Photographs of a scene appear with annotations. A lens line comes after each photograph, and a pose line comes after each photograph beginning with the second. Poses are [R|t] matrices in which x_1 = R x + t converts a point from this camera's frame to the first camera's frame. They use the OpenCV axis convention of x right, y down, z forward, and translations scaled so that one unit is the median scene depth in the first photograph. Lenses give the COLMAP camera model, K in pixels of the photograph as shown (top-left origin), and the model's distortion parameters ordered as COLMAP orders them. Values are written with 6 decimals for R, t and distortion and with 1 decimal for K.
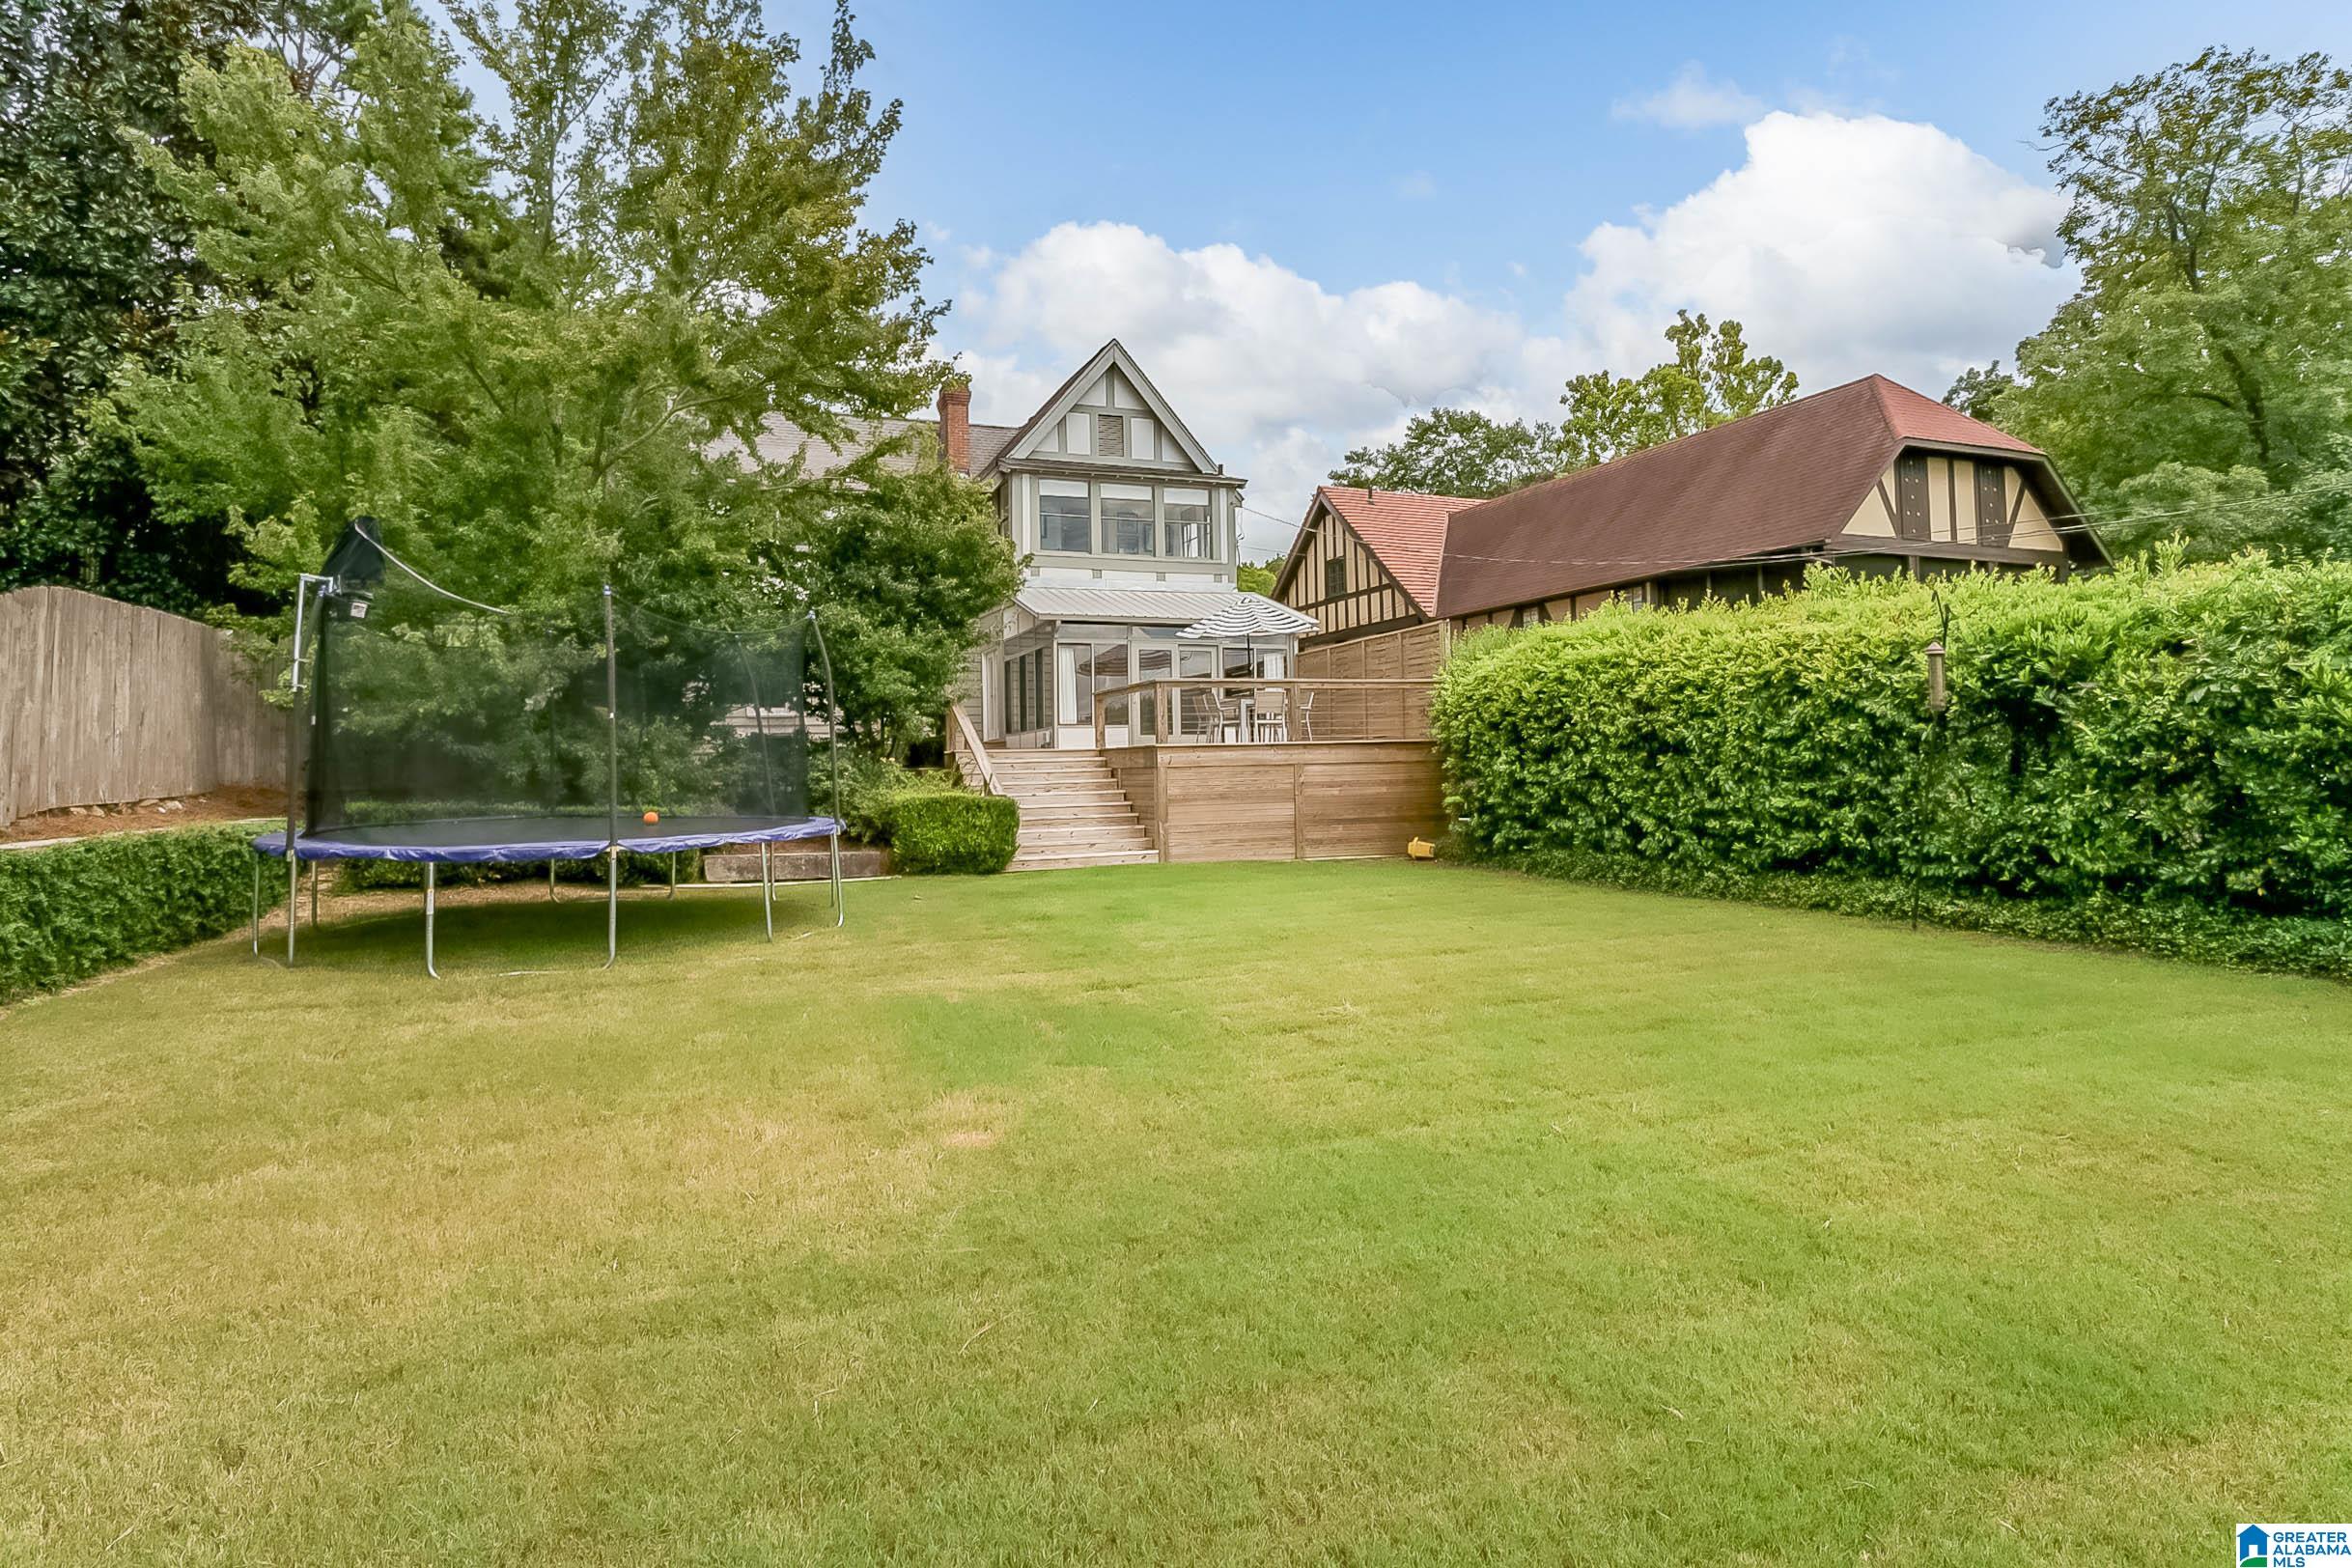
lens RADIAL K [[1224.4, 0, 1167.0], [0, 1224.4, 765.1], [0, 0, 1]] dist [-0.000468, -0.000194]
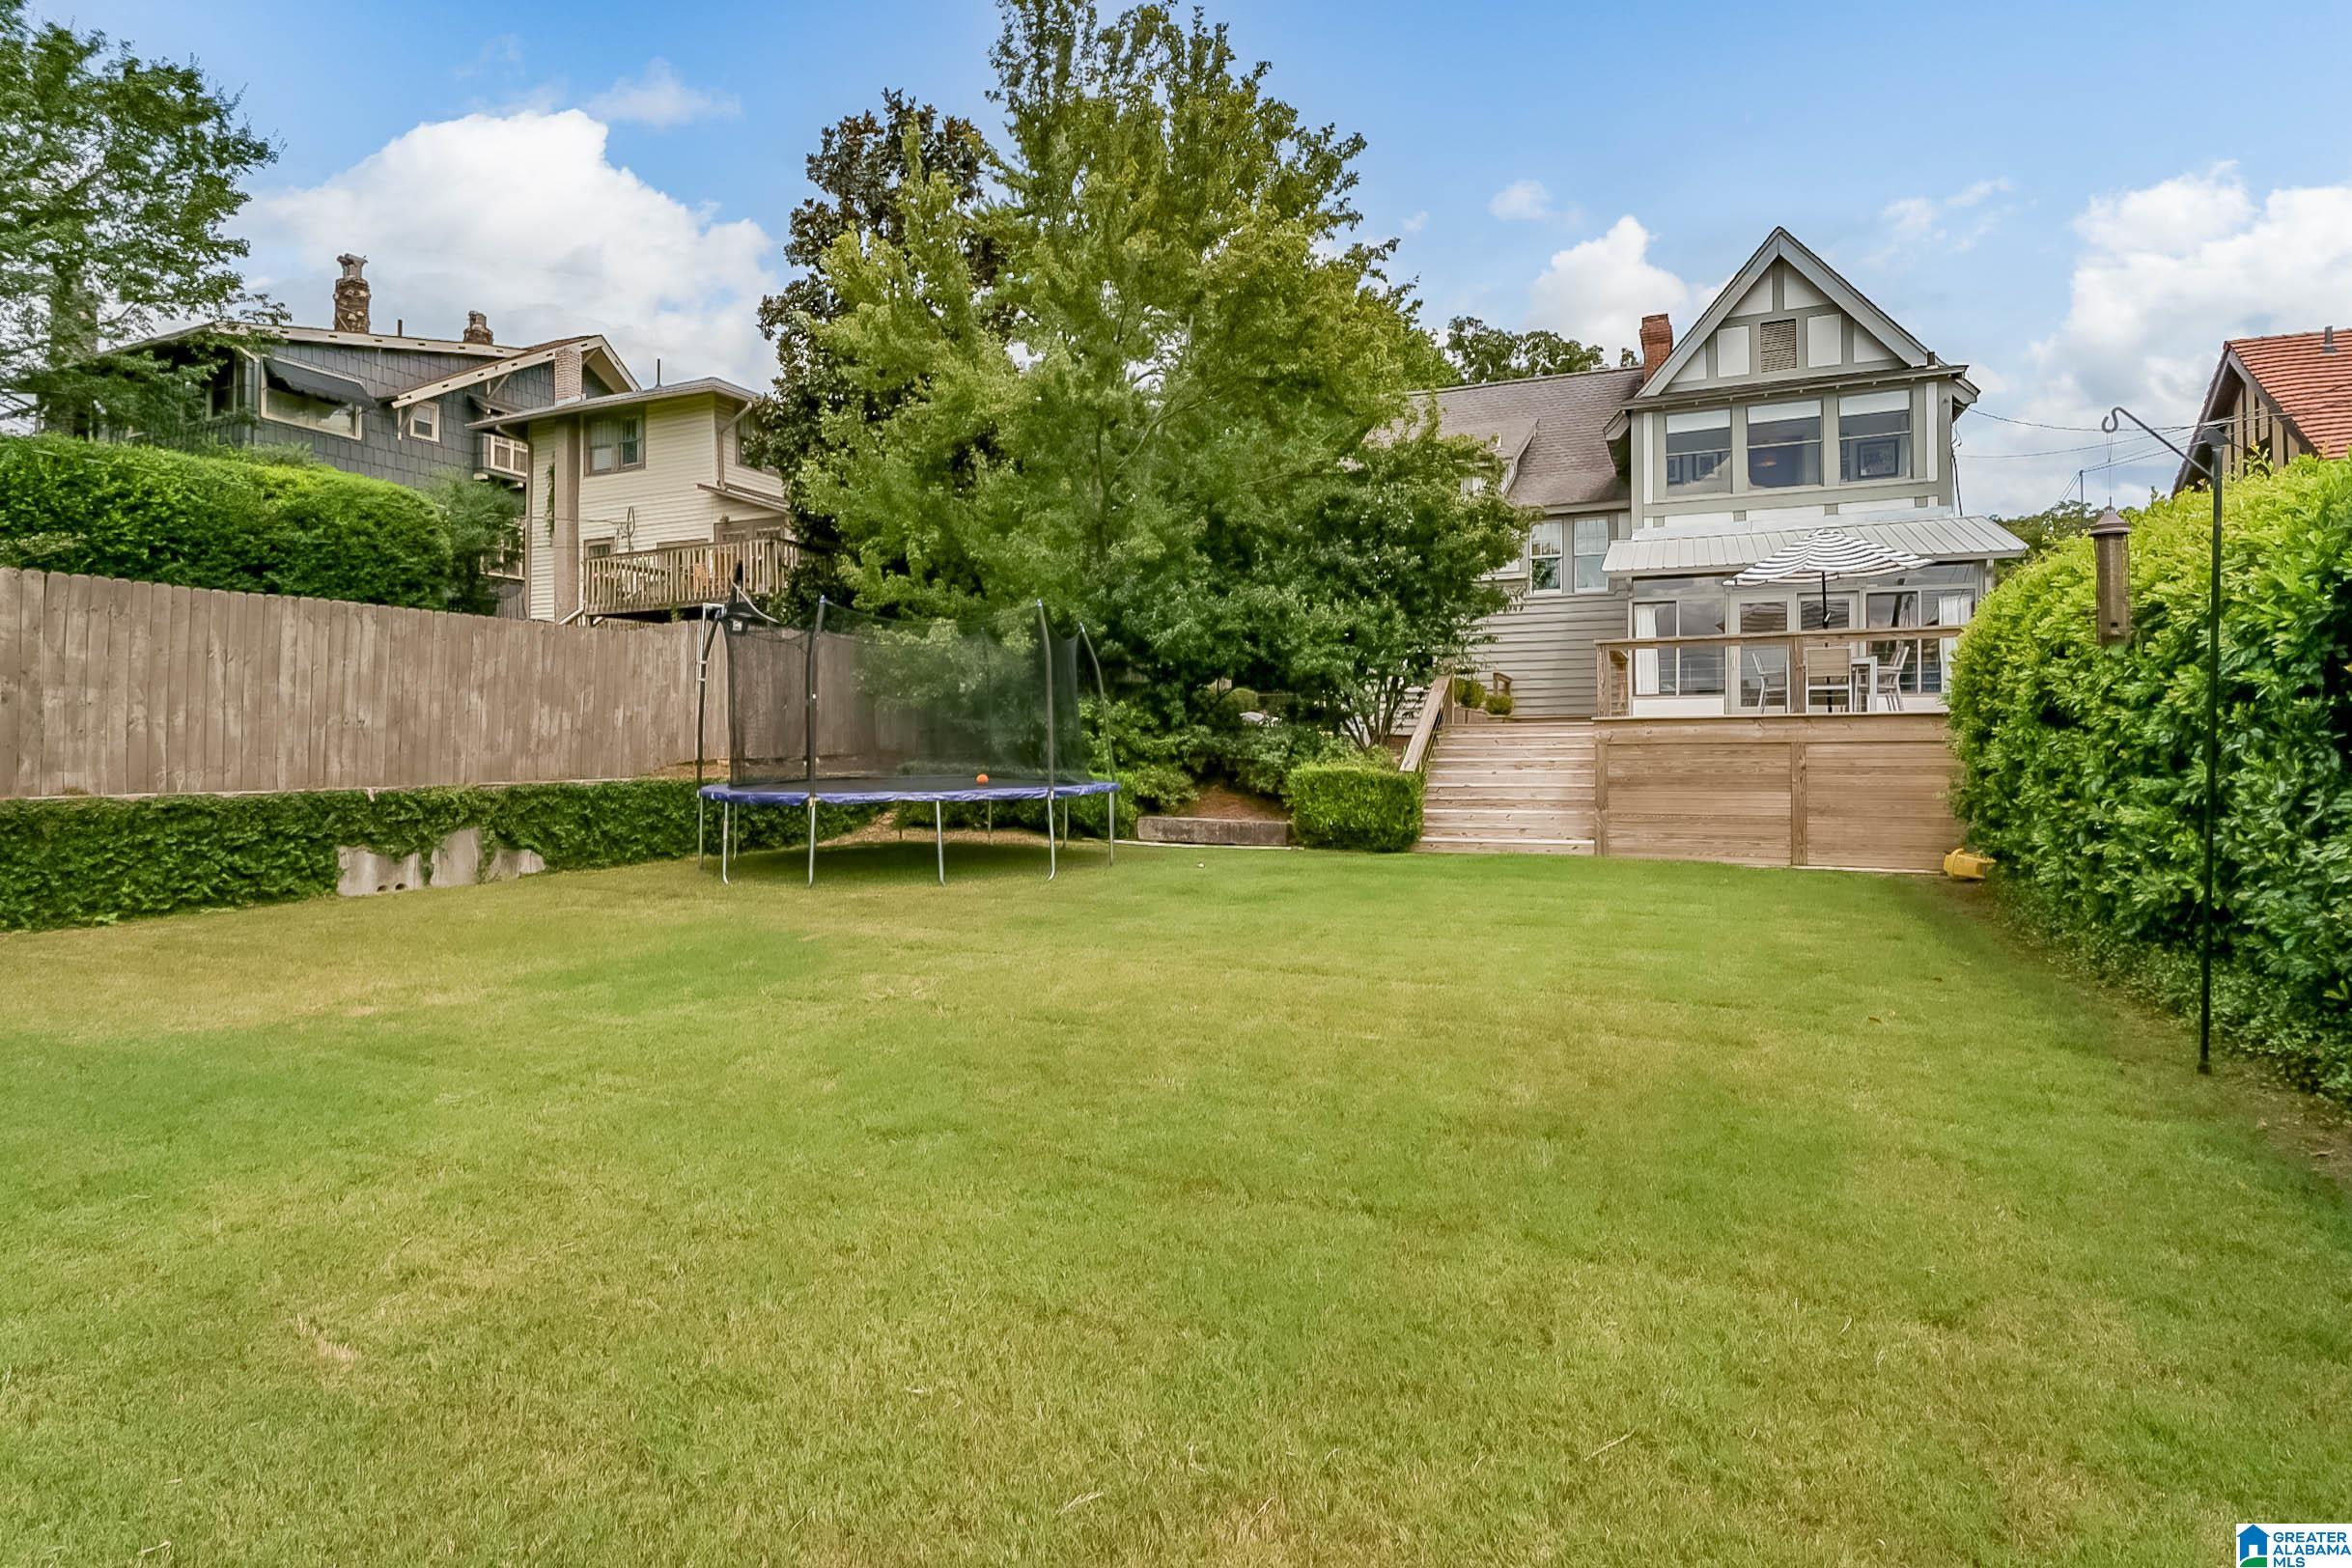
lens RADIAL K [[1224.4, 0, 1167.0], [0, 1224.4, 765.1], [0, 0, 1]] dist [-0.000468, -0.000194]
pose [[0.708848, 0.022757, -0.704994, 0.370029], [-0.009748, 0.999700, 0.022469, 0.000085], [0.705294, -0.009055, 0.708857, 0.174203]]
